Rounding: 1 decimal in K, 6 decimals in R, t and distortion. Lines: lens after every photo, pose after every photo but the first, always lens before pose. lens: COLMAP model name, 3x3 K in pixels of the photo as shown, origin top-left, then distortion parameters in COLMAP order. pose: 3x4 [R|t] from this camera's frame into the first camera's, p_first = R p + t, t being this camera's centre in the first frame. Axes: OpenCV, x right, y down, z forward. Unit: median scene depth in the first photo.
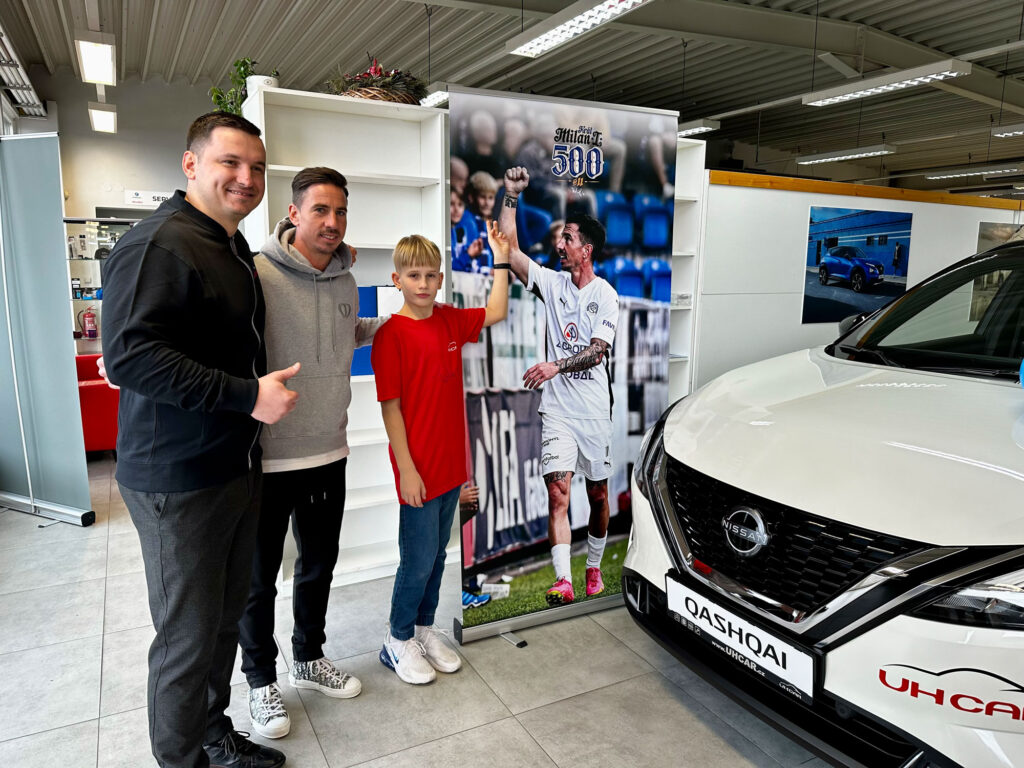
lens RADIAL K [[746.8, 0, 513.5], [0, 746.8, 386.3], [0, 0, 1]] dist [0.077522, -0.095977]
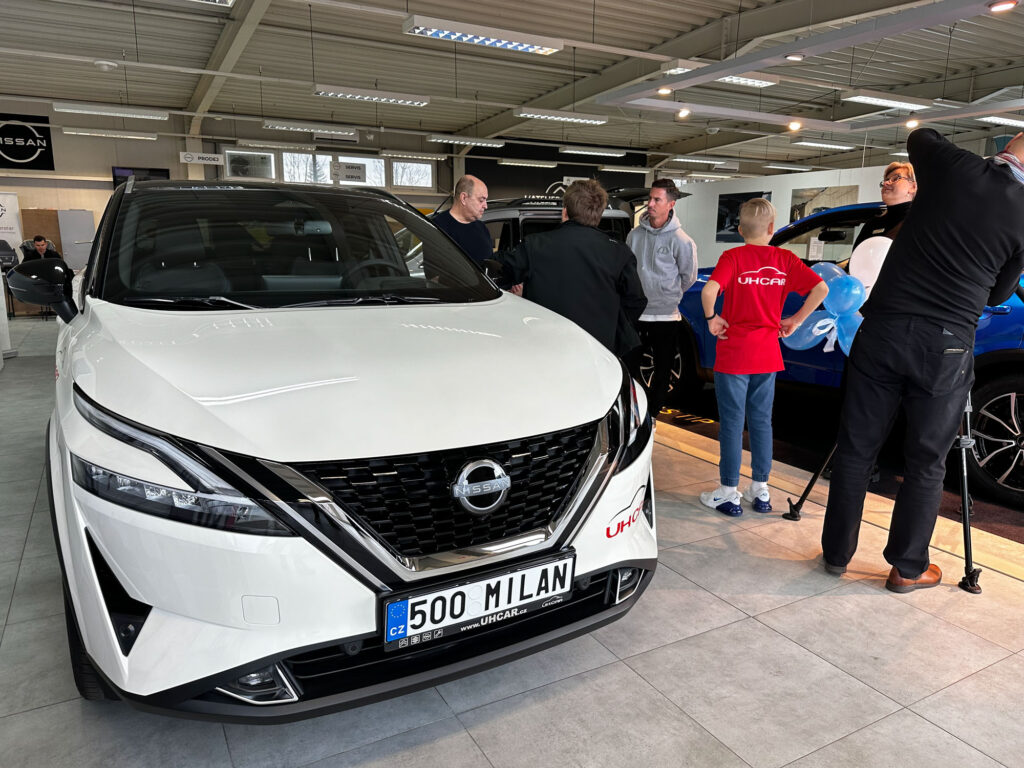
lens RADIAL K [[757.1, 0, 510.7], [0, 757.1, 382.8], [0, 0, 1]] dist [0.008954, 0.000260]
pose [[-0.047049, -0.200366, 0.978591, -0.386104], [0.150906, 0.967006, 0.205249, -0.076406], [-0.987428, 0.157332, -0.015260, 0.656532]]
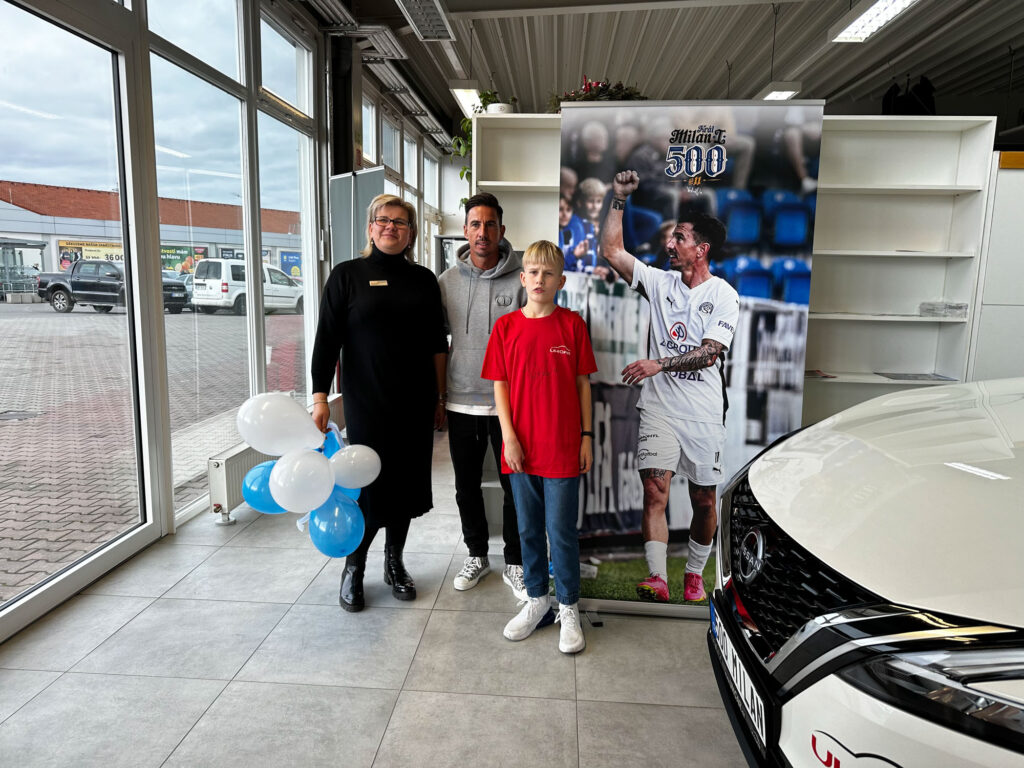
lens RADIAL K [[761.7, 0, 499.5], [0, 761.7, 394.0], [0, 0, 1]] dist [0.081466, -0.040411]
pose [[0.850133, 0.083693, -0.519875, 0.418269], [-0.091405, 0.995755, 0.010833, 0.022134], [0.518574, 0.038310, 0.854174, 0.001222]]
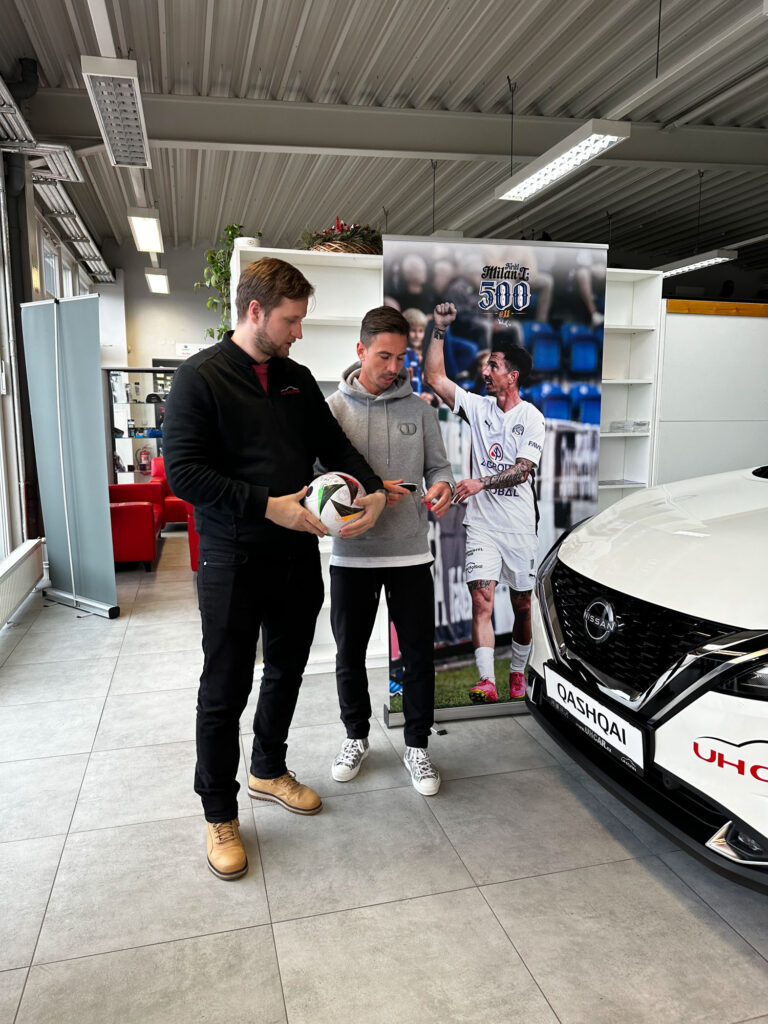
lens RADIAL K [[746.8, 0, 377.5], [0, 746.8, 519.9], [0, 0, 1]] dist [0.077522, -0.095977]
pose [[0.973013, 0.022989, -0.229603, 0.163347], [-0.026796, 0.999550, -0.013478, 0.046491], [0.229190, 0.019266, 0.973191, -0.100375]]
